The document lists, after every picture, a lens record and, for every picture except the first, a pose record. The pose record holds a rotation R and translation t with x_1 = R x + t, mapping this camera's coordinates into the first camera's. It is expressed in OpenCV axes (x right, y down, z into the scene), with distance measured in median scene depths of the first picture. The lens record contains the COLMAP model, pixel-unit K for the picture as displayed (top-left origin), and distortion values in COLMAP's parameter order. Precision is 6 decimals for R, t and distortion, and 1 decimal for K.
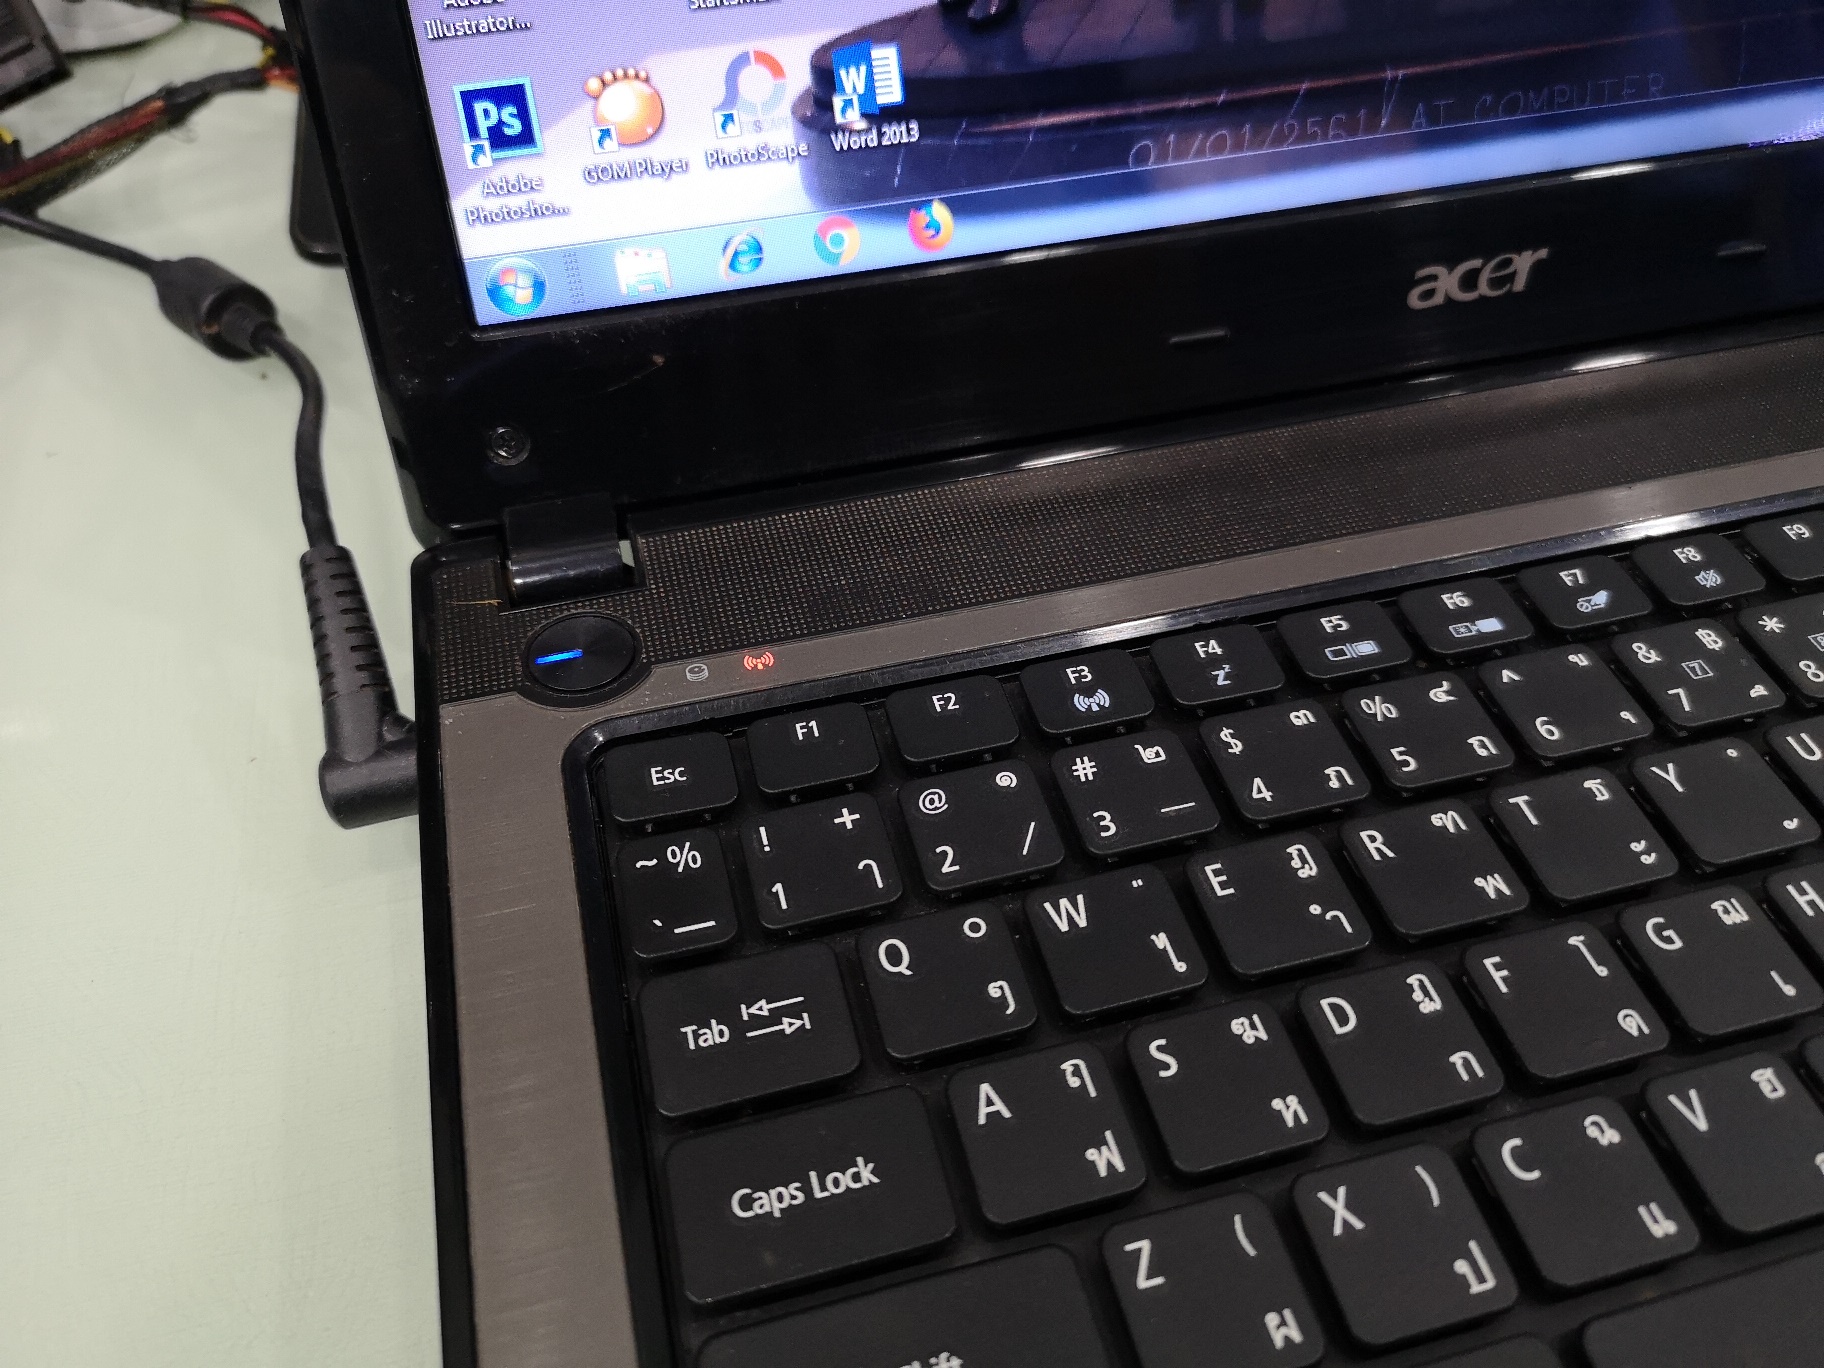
lens RADIAL K [[1453.2, 0, 908.9], [0, 1453.2, 693.1], [0, 0, 1]] dist [-0.017863, 0.012449]
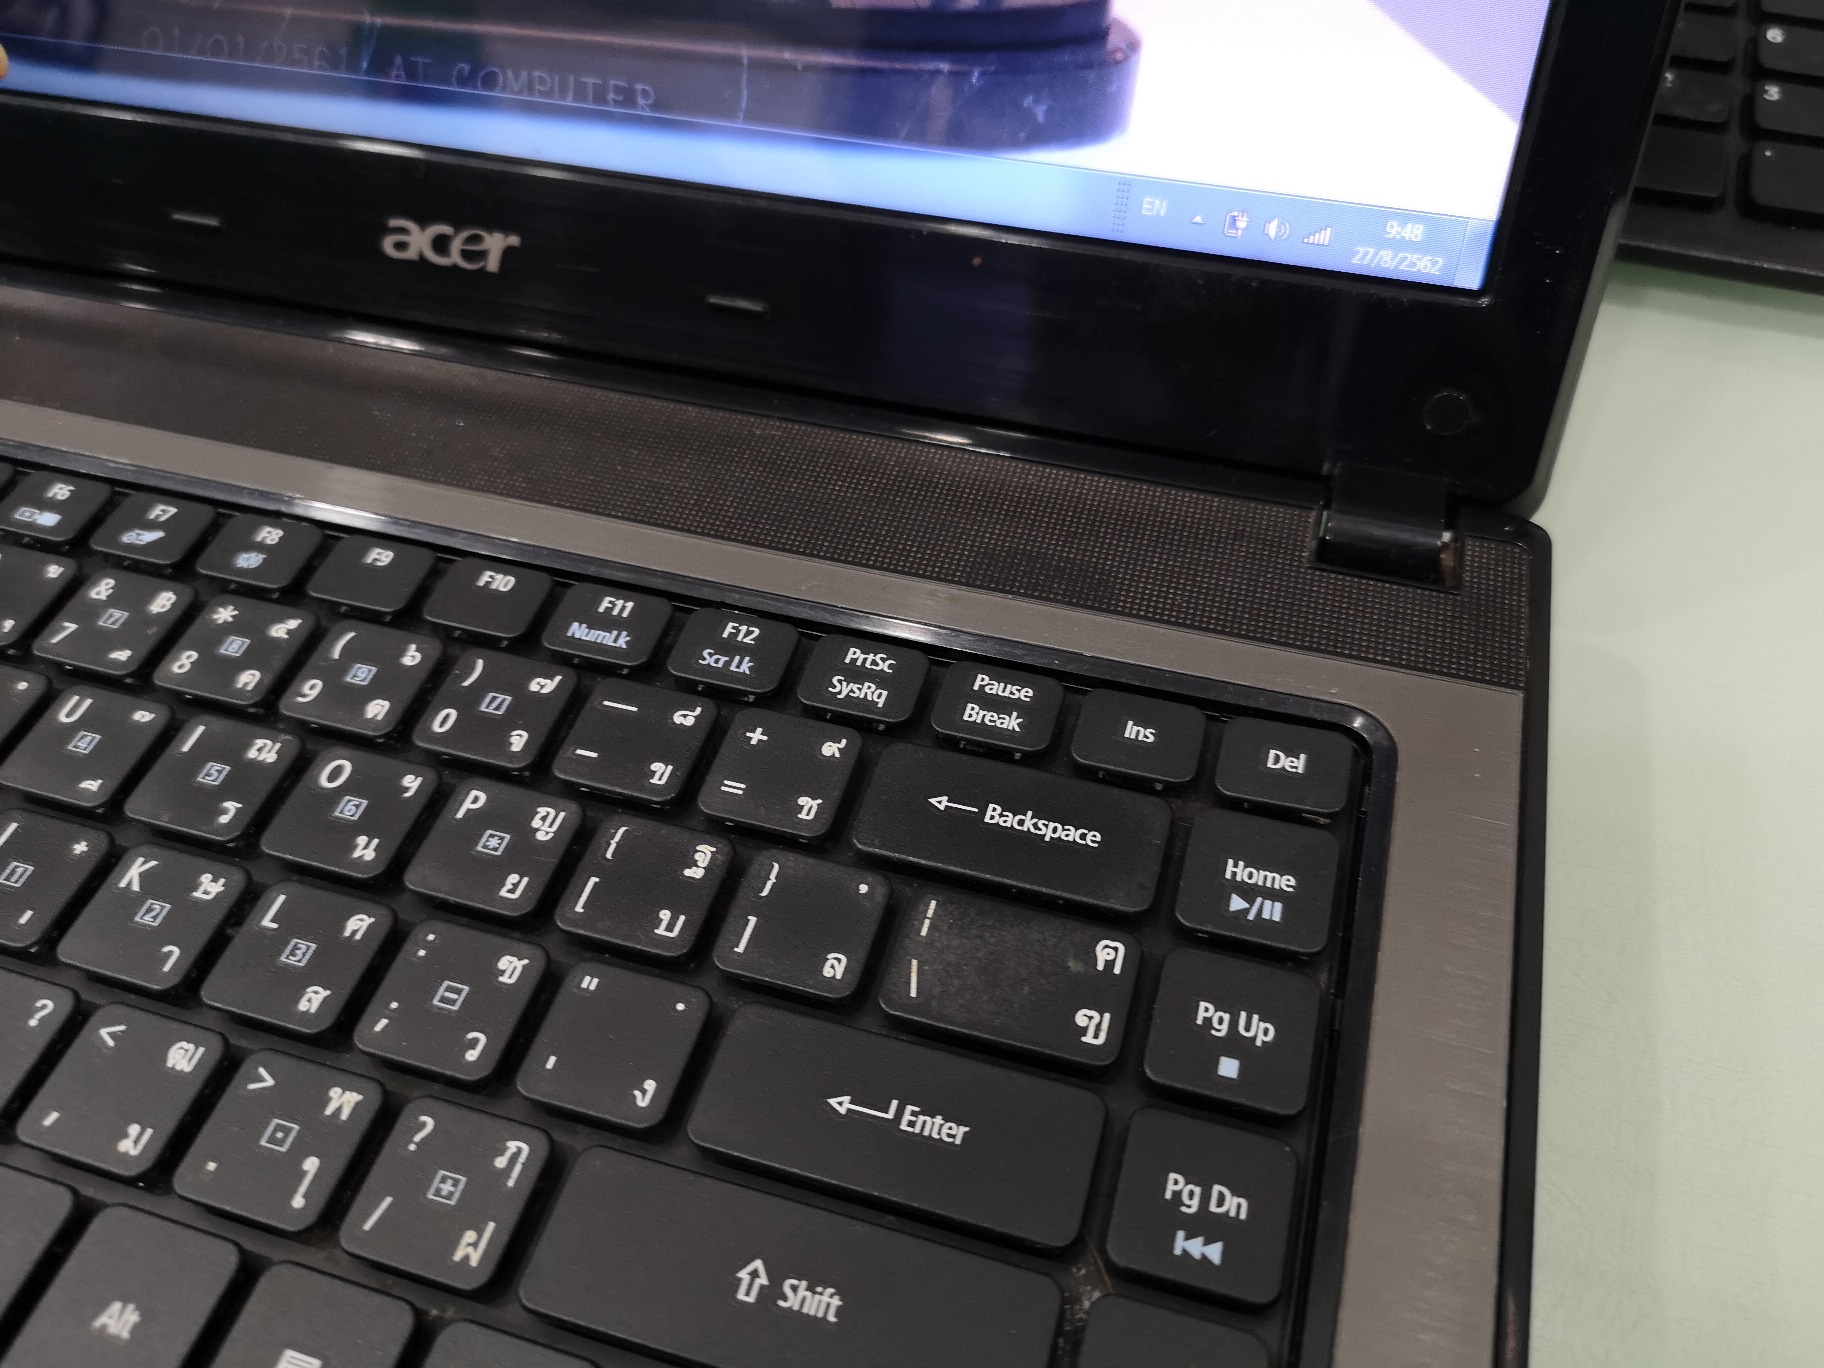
lens RADIAL K [[1453.2, 0, 872.3], [0, 1453.2, 725.3], [0, 0, 1]] dist [-0.017863, 0.012449]
pose [[0.853305, 0.390559, -0.345447, 1.074557], [-0.371041, 0.920305, 0.123962, -0.210757], [0.366331, 0.022398, 0.930215, 0.199492]]
